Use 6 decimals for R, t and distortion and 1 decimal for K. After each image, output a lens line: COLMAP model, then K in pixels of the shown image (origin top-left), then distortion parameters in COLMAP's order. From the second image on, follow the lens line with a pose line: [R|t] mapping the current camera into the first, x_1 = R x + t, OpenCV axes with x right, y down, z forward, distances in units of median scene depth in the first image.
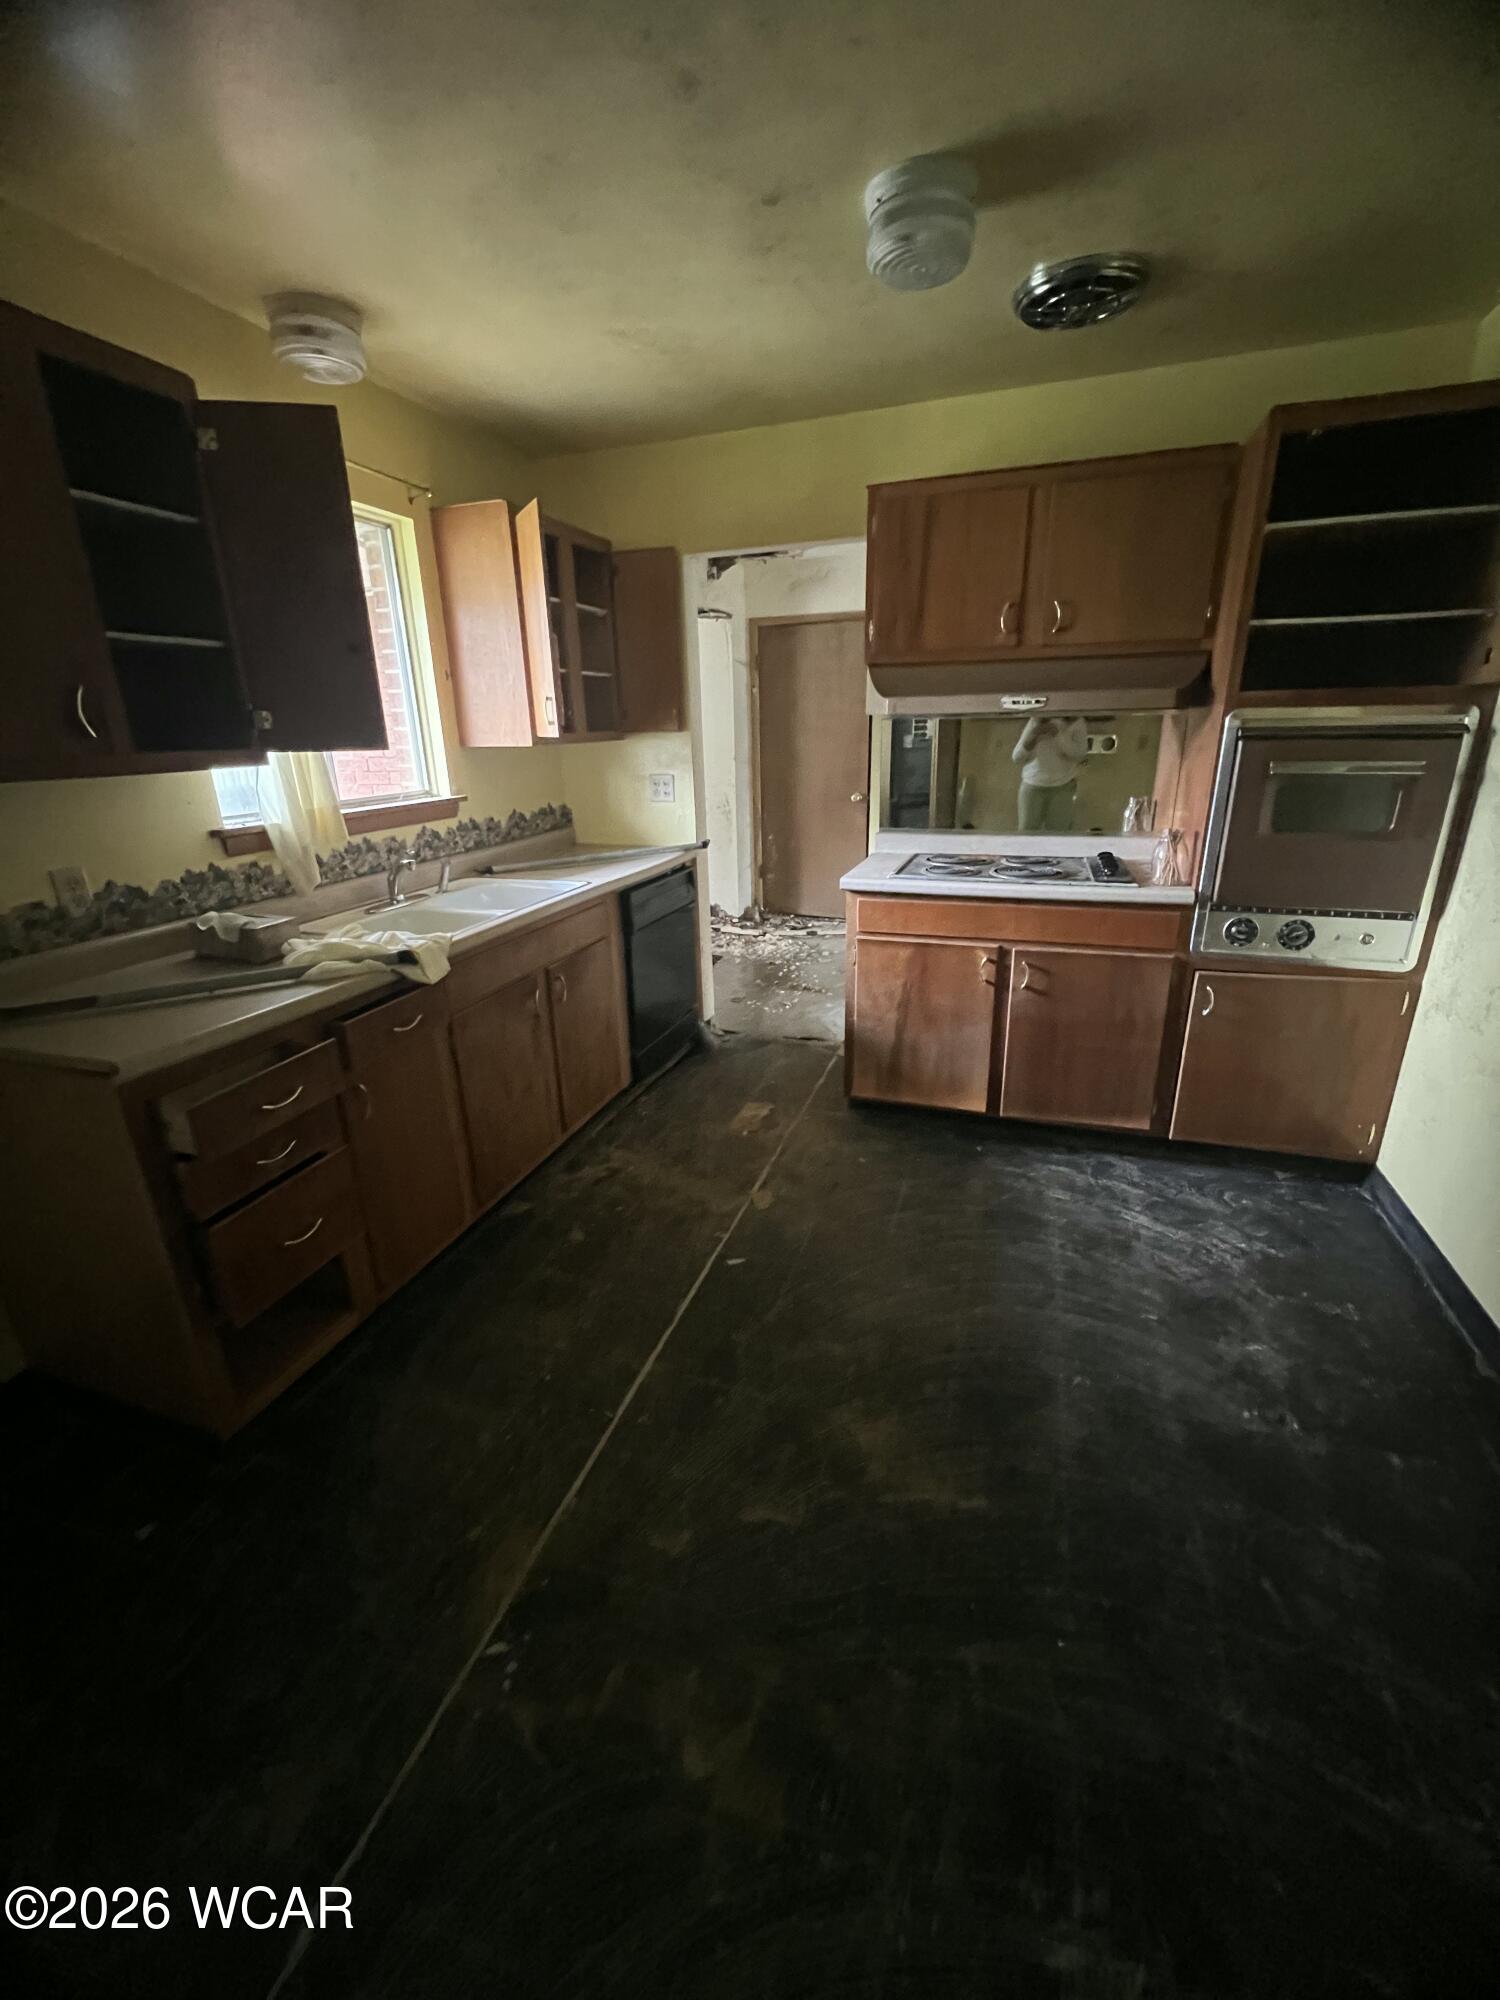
lens RADIAL K [[801.5, 0, 754.9], [0, 801.5, 996.0], [0, 0, 1]] dist [0.000264, -0.000145]
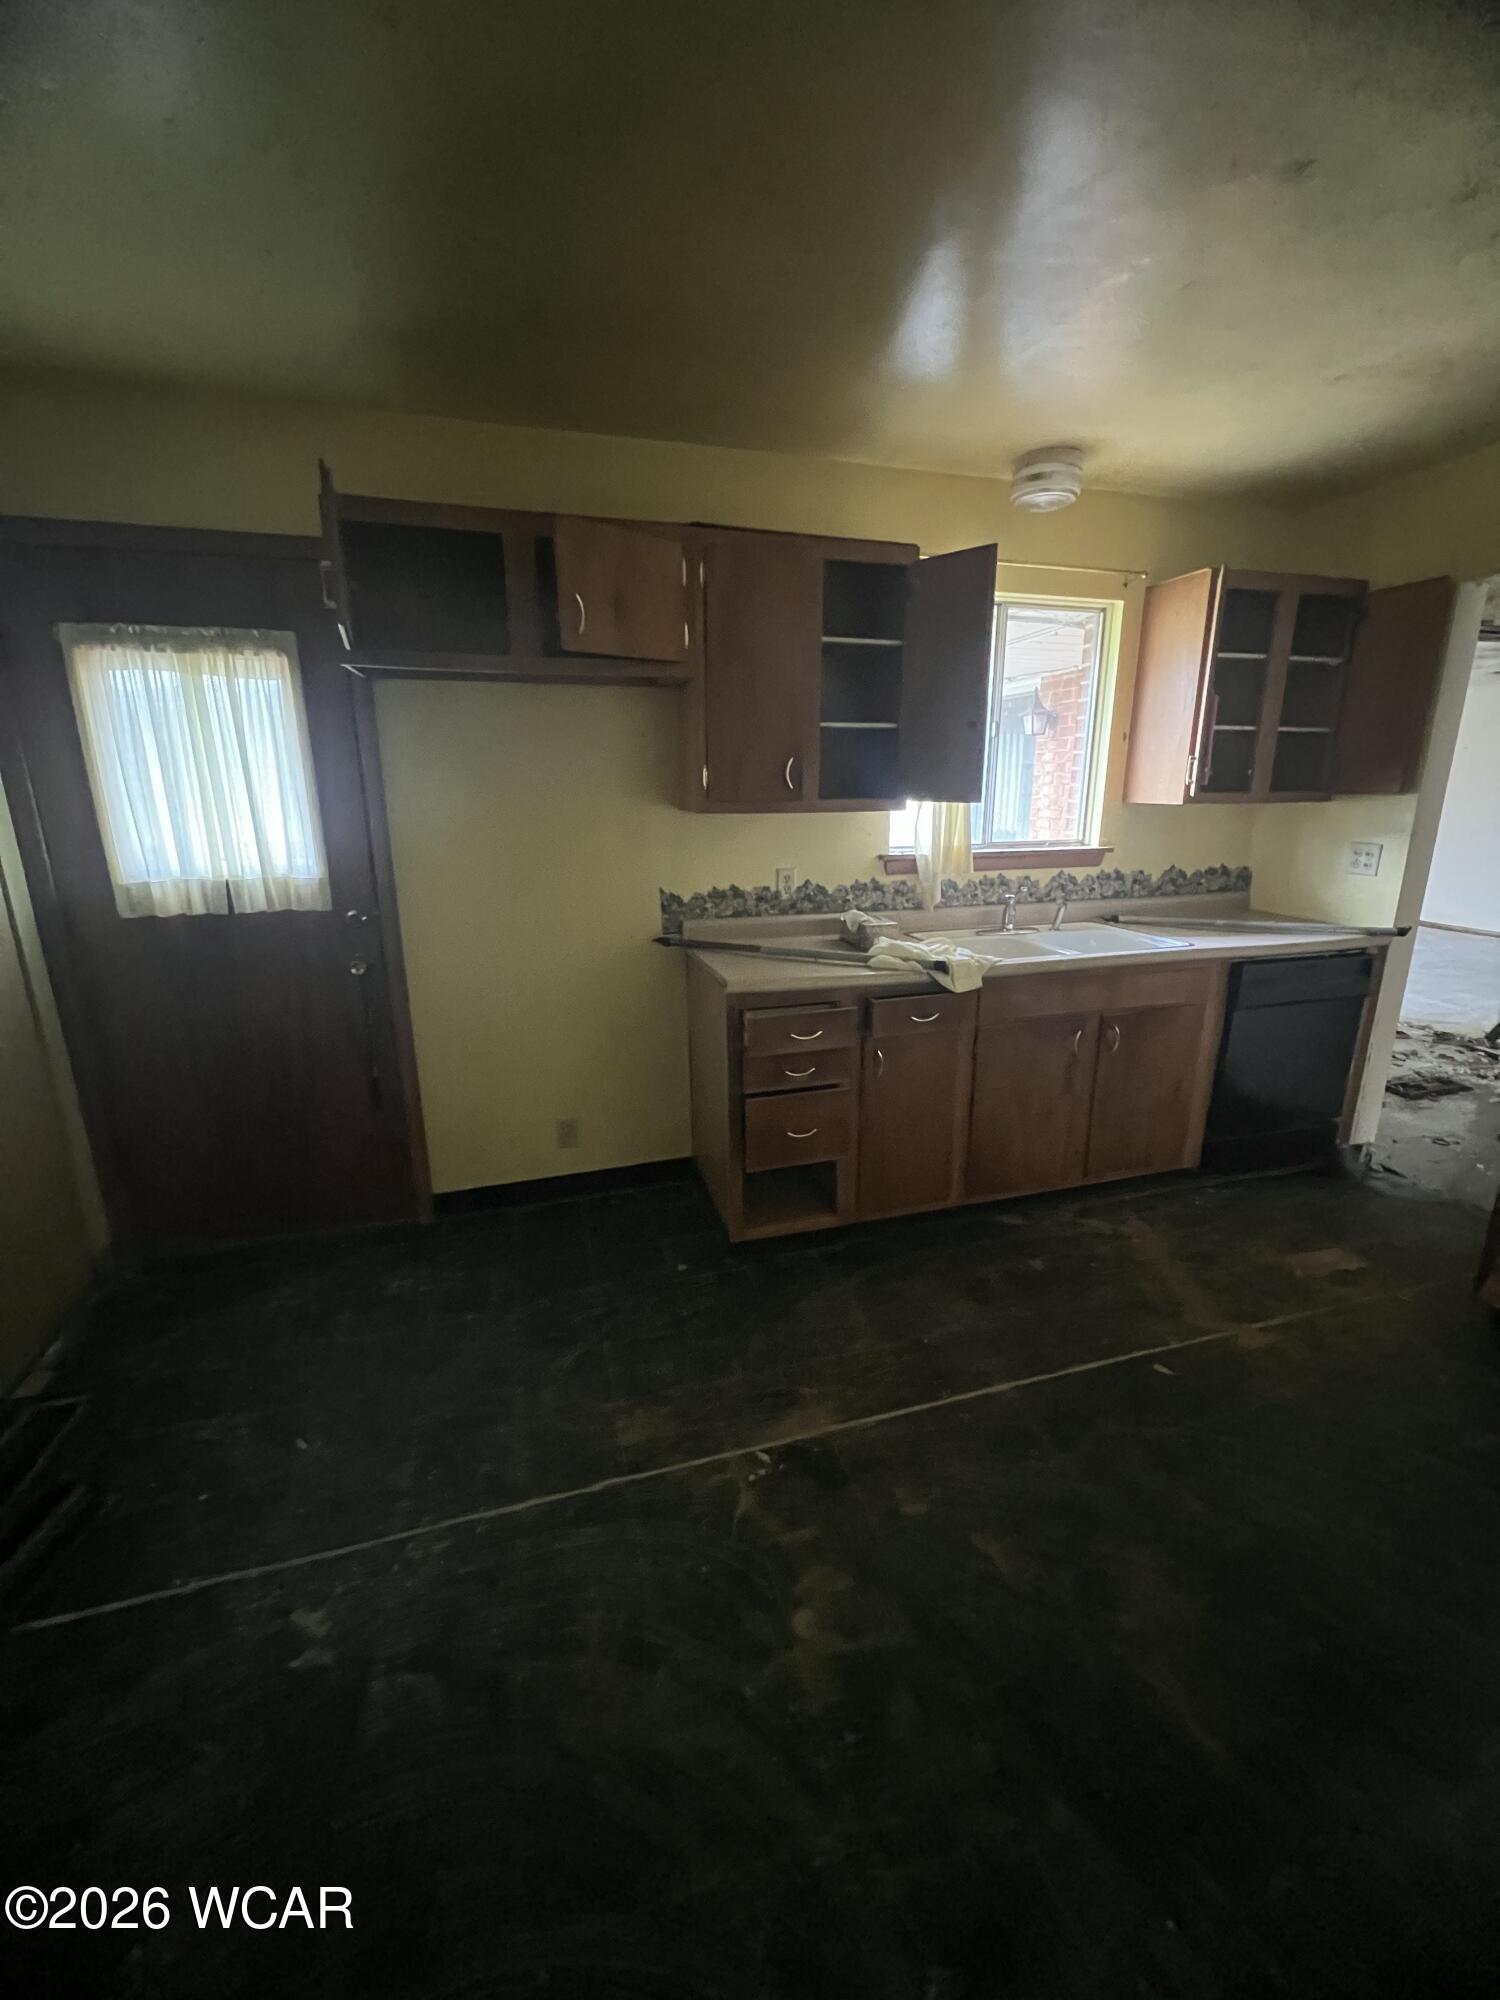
lens RADIAL K [[801.5, 0, 754.9], [0, 801.5, 996.0], [0, 0, 1]] dist [0.000264, -0.000145]
pose [[0.572674, 0.226375, -0.787908, 0.299062], [-0.271483, 0.959254, 0.078283, -0.017376], [0.773525, 0.169073, 0.610797, 0.017027]]
